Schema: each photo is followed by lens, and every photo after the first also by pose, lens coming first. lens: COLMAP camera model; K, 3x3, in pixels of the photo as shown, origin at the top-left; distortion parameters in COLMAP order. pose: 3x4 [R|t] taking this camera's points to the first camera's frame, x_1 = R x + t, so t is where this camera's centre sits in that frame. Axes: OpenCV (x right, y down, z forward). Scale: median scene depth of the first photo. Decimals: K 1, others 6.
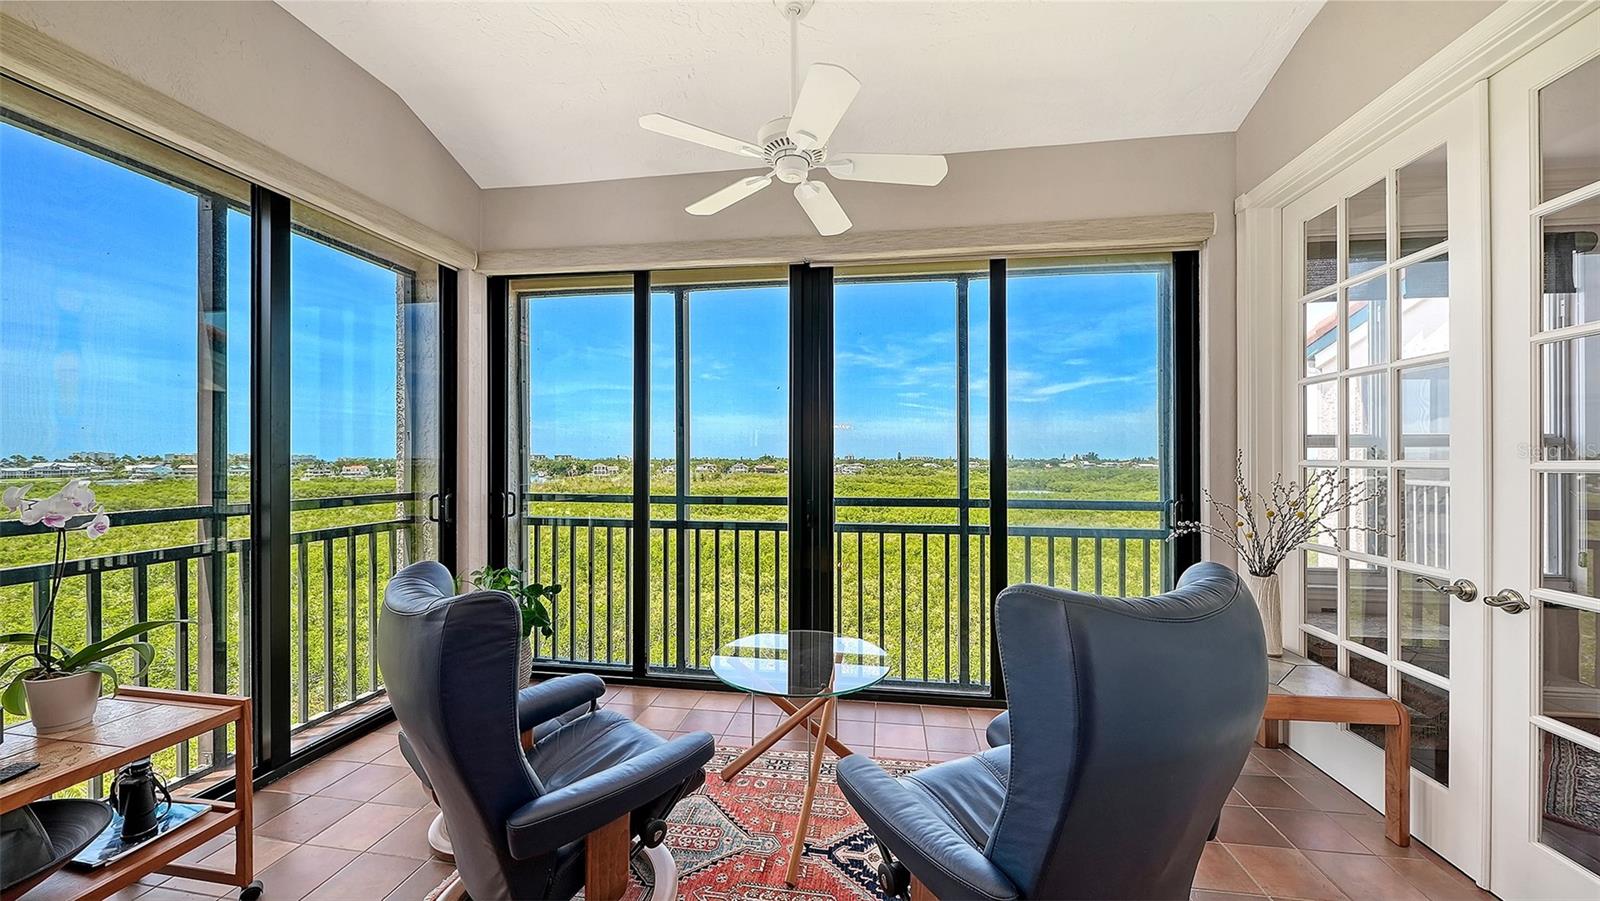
lens RADIAL K [[561.9, 0, 803.1], [0, 561.9, 456.9], [0, 0, 1]] dist [0.002757, -0.000145]
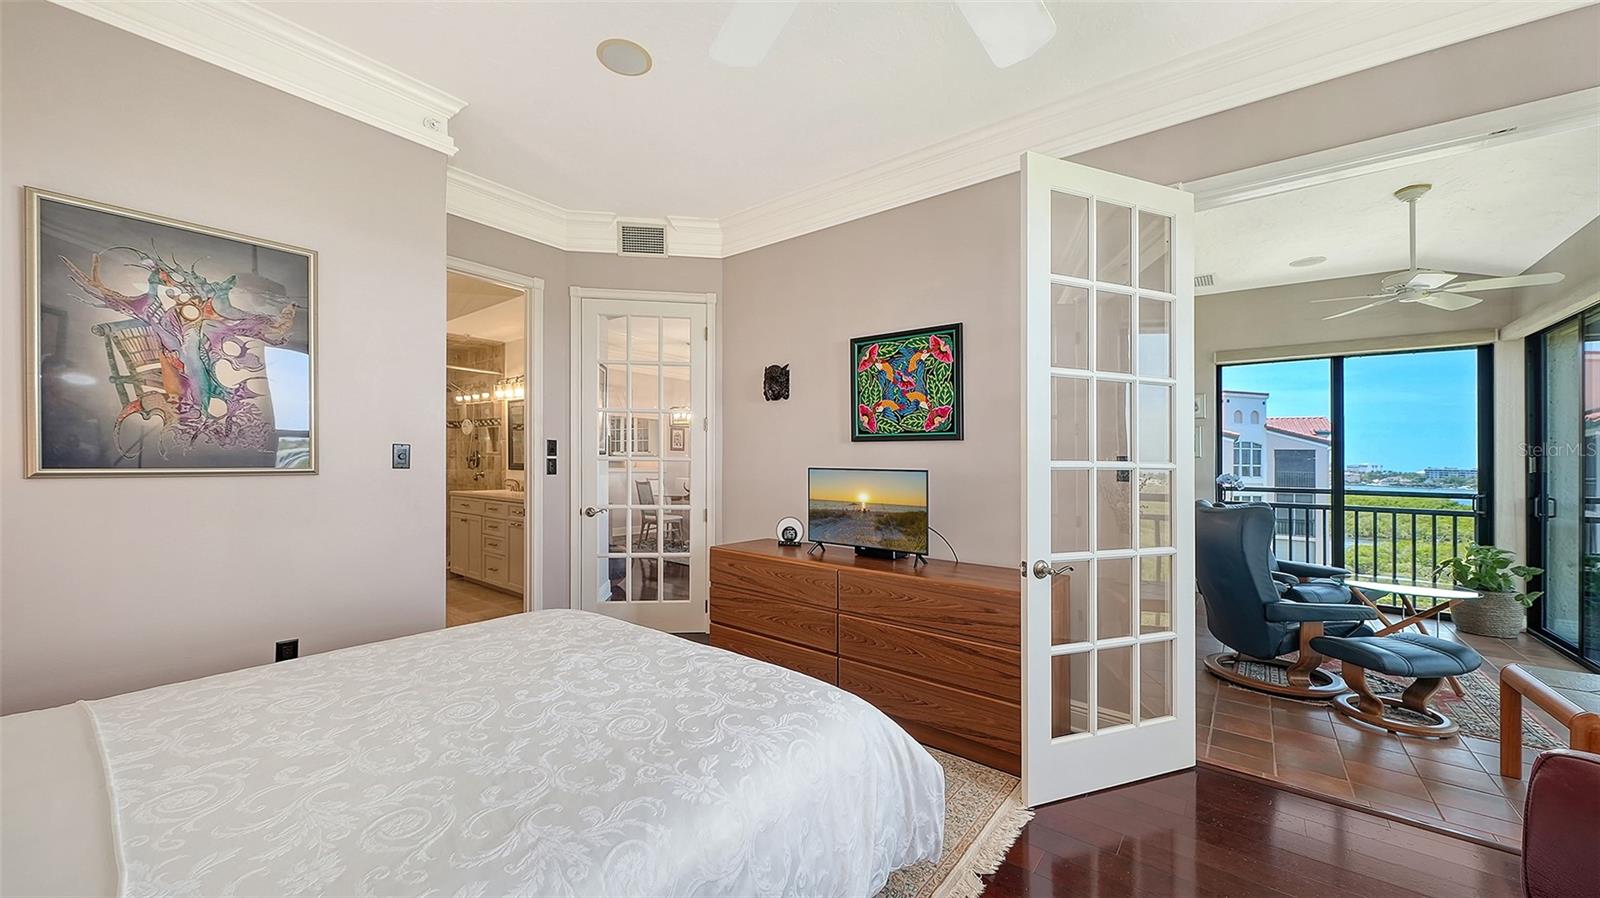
lens RADIAL K [[560.2, 0, 790.0], [0, 560.2, 463.7], [0, 0, 1]] dist [-0.002979, -0.001416]
pose [[-0.501886, -0.006993, -0.864906, 1.573514], [-0.009971, 0.999948, -0.002298, 0.006869], [0.864876, 0.007471, -0.501929, 0.163700]]
